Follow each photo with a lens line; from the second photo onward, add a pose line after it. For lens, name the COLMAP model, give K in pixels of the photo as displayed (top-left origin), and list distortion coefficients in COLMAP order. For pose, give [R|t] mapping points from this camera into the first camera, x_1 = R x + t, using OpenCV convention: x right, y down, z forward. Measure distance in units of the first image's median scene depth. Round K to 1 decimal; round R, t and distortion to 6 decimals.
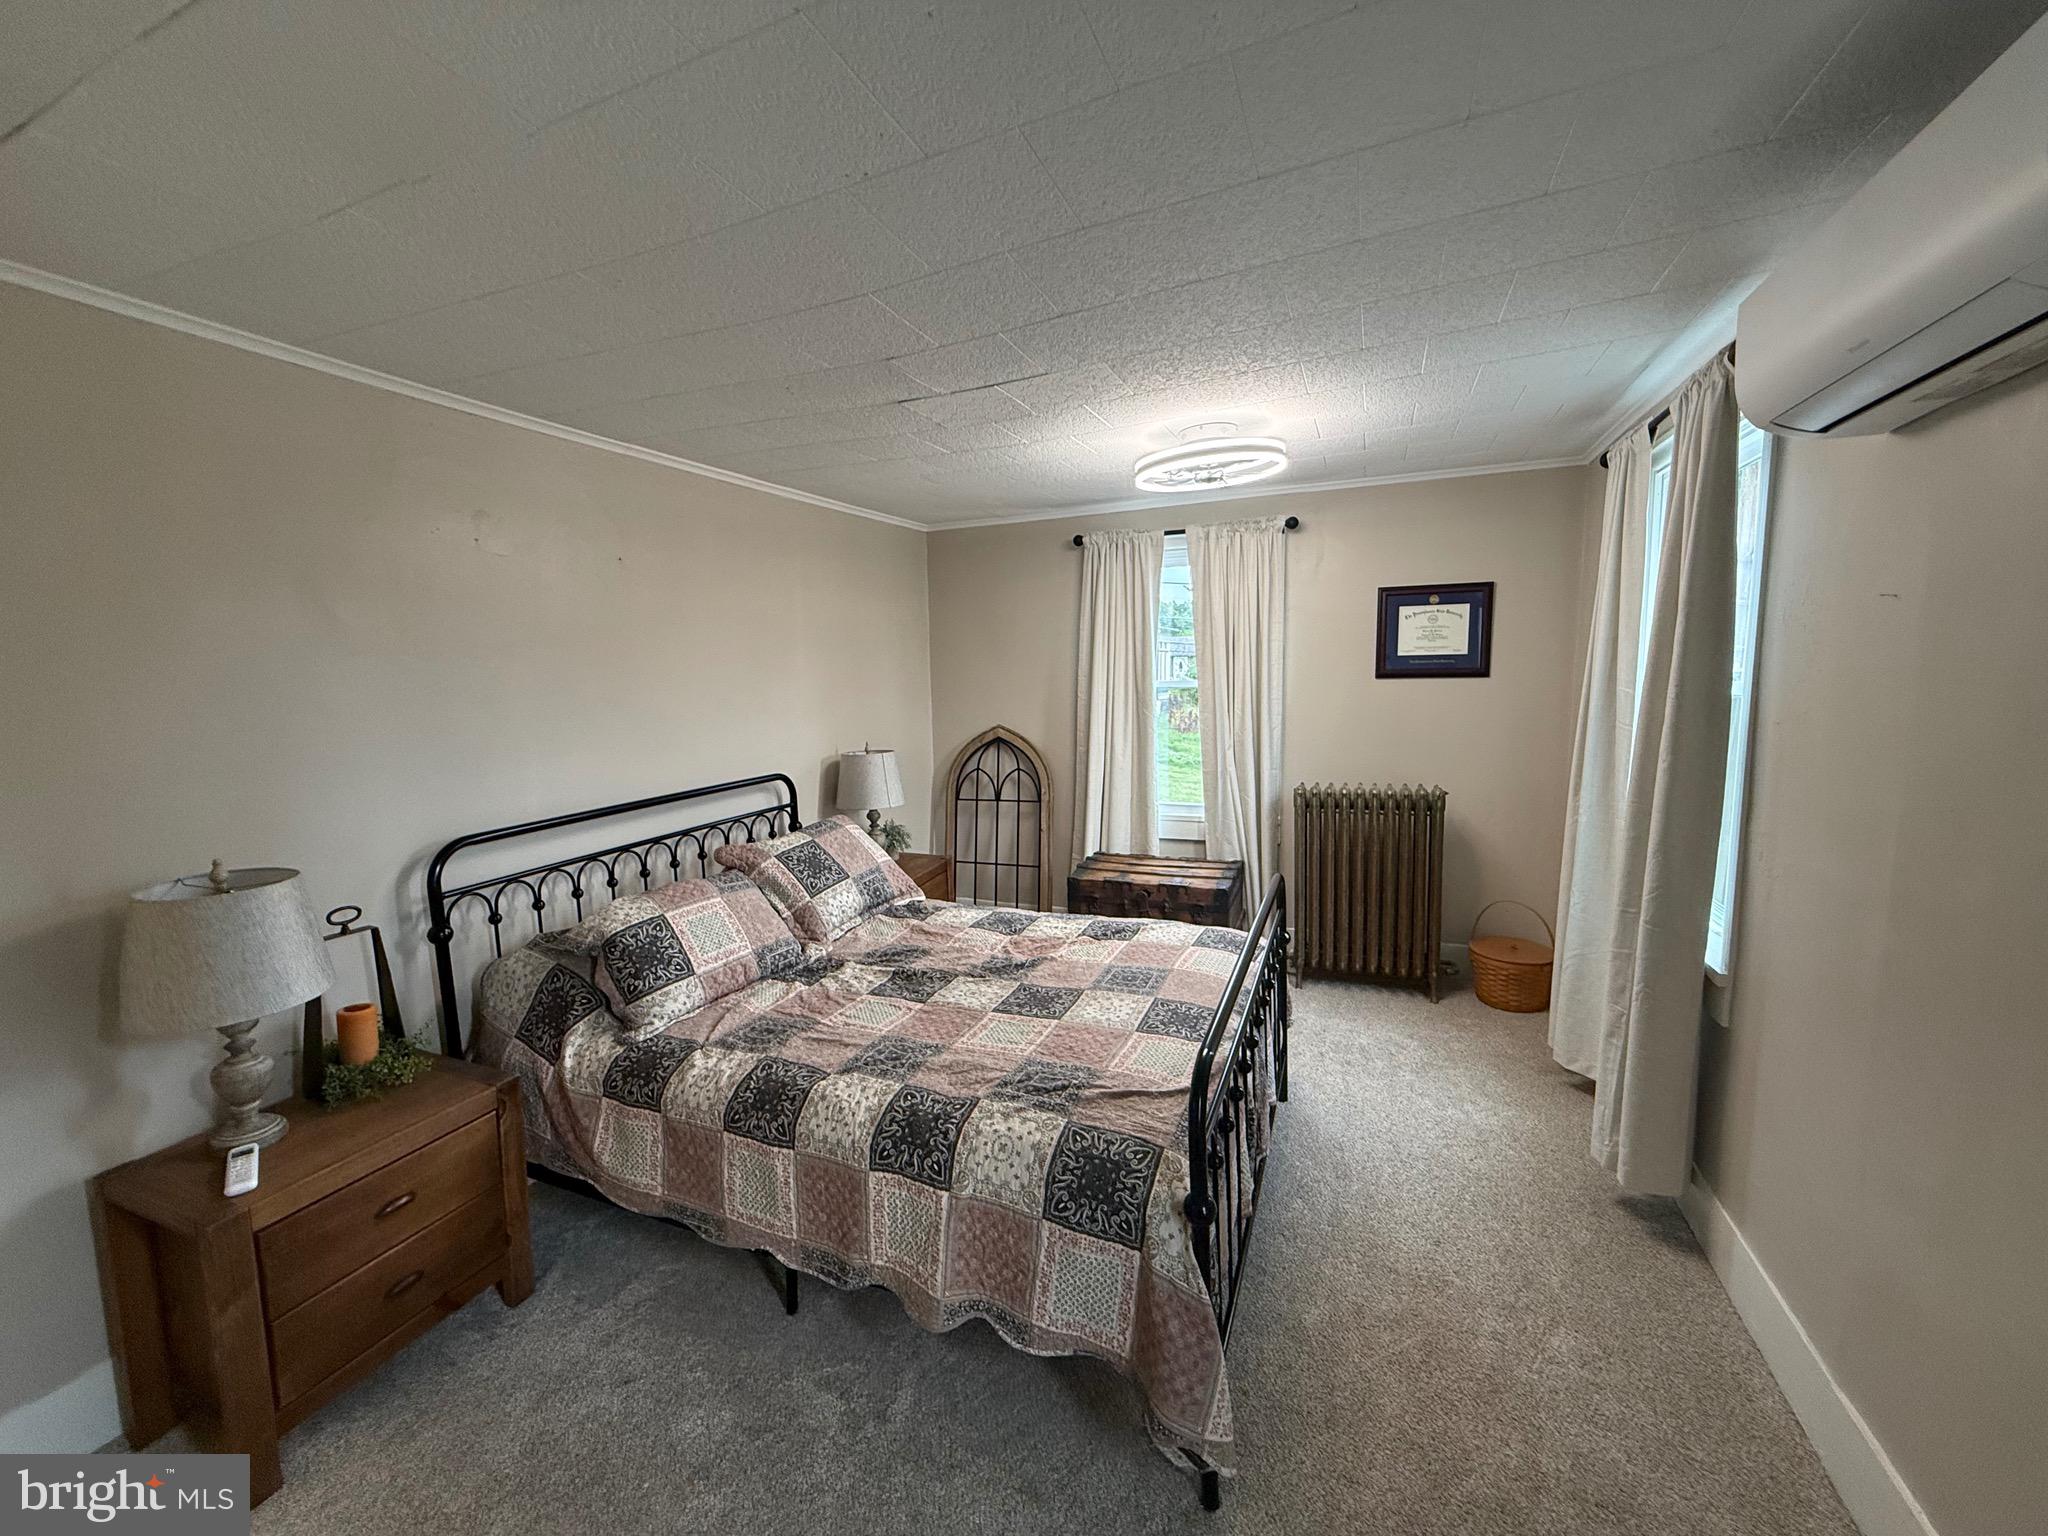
lens RADIAL K [[818.9, 0, 1022.6], [0, 818.9, 759.2], [0, 0, 1]] dist [-0.001426, 0.000540]
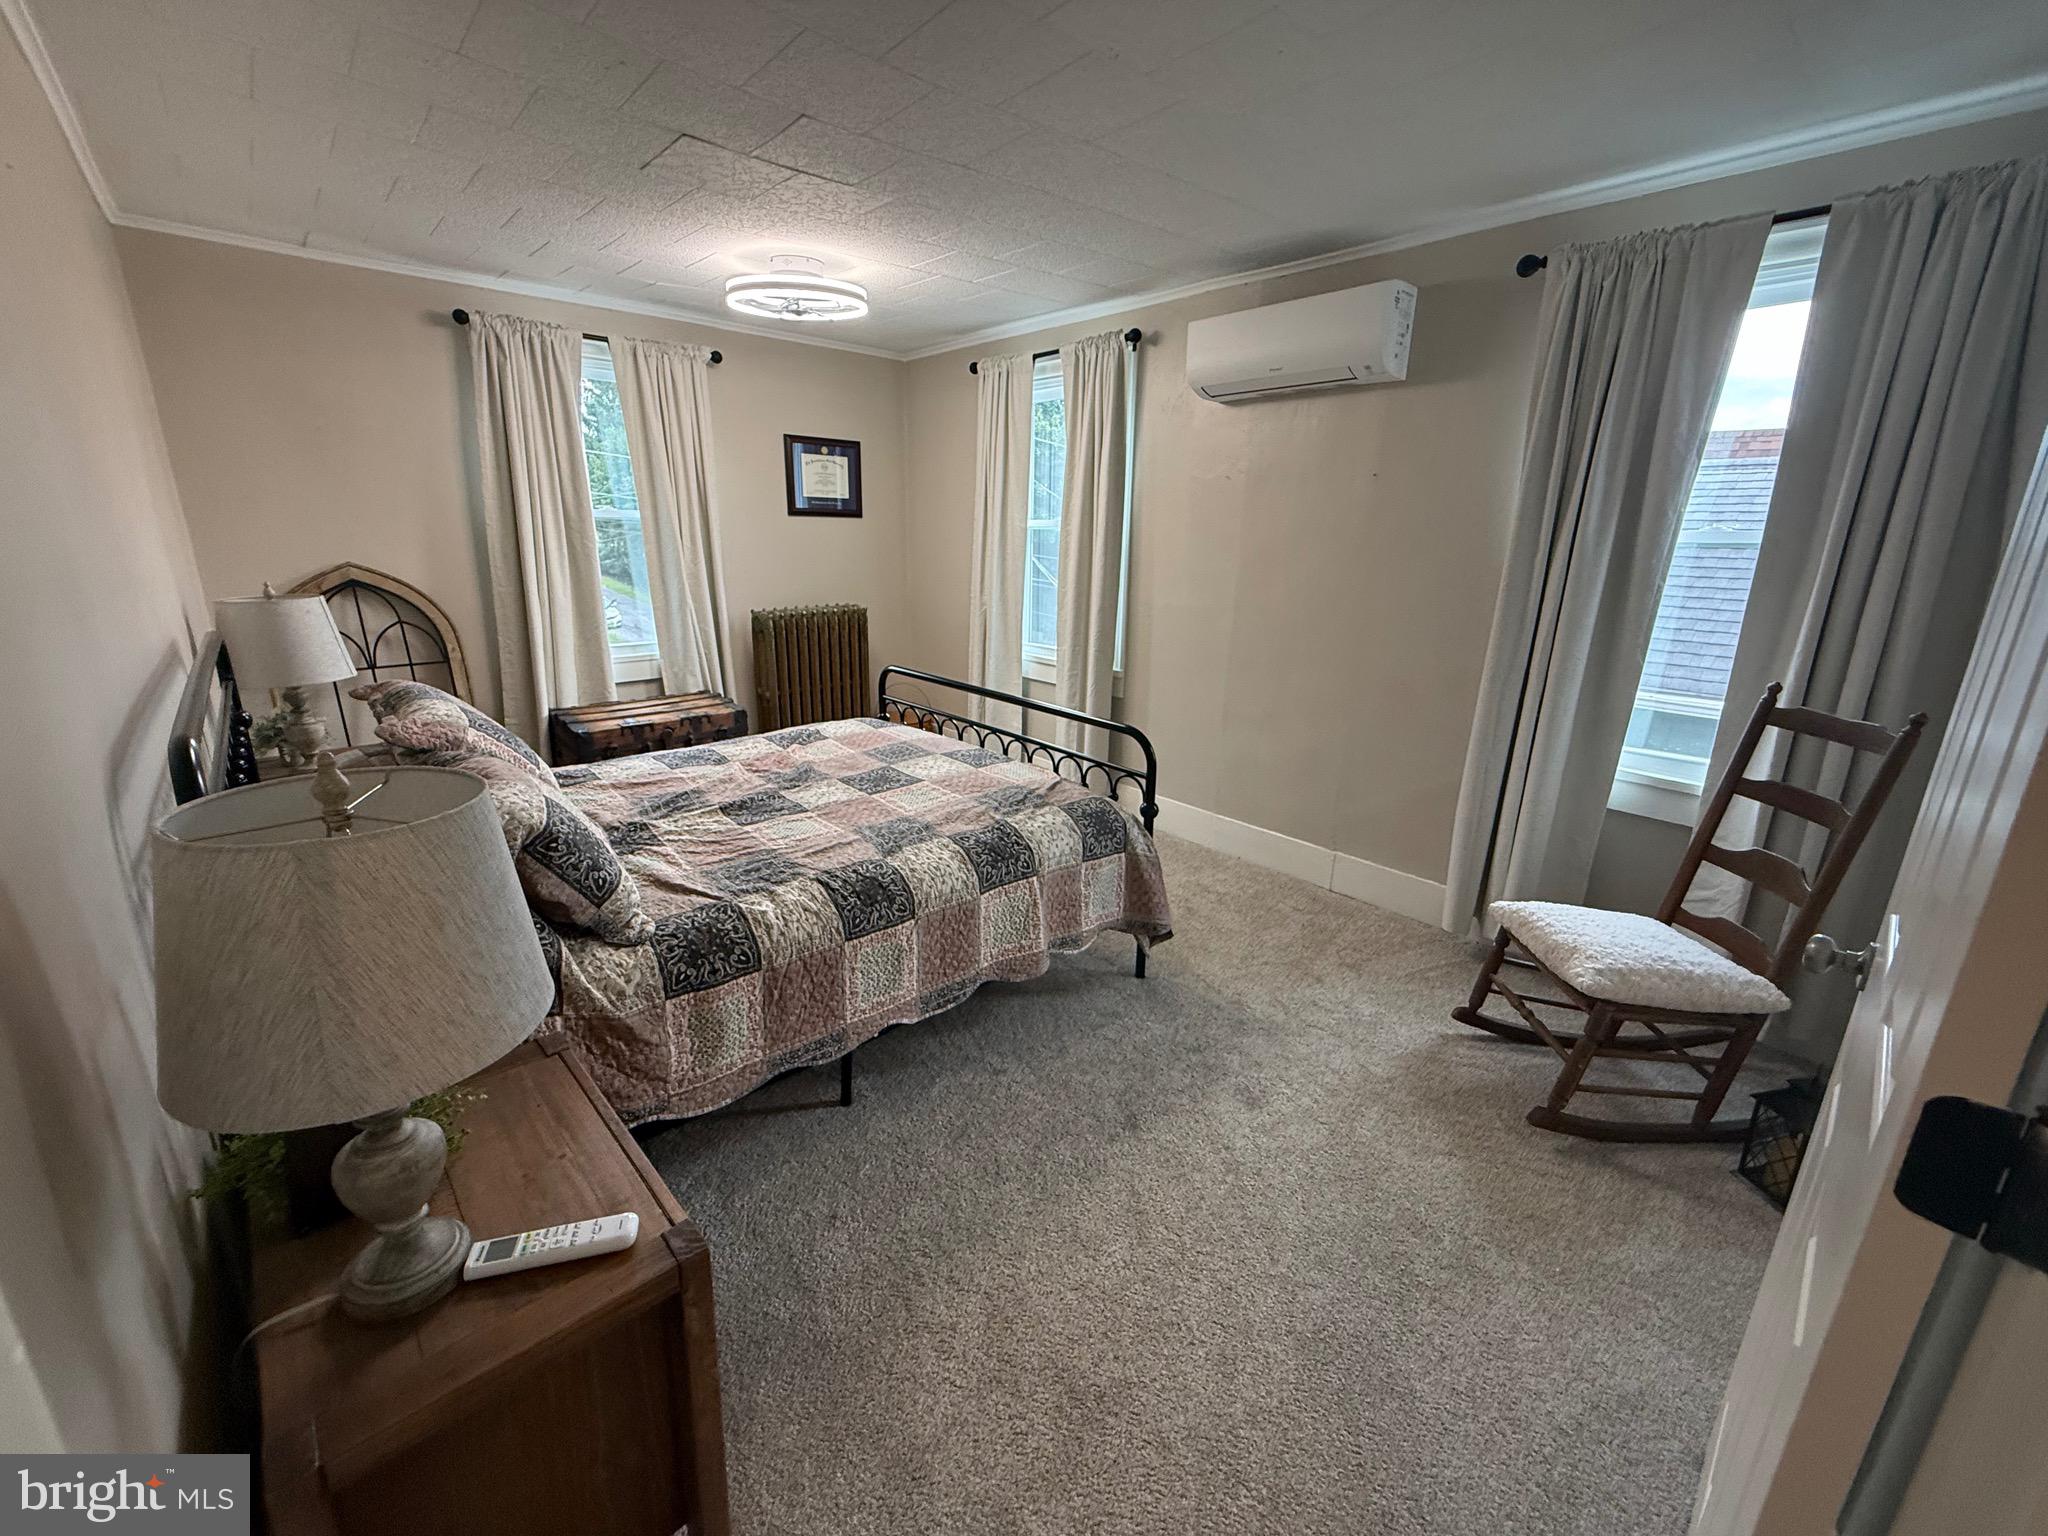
lens RADIAL K [[818.9, 0, 1020.1], [0, 818.9, 760.9], [0, 0, 1]] dist [-0.001426, 0.000540]
pose [[0.423091, -0.217631, 0.879563, -0.834994], [0.071227, 0.975711, 0.207159, 0.038786], [-0.903283, -0.024999, 0.428316, 0.297595]]
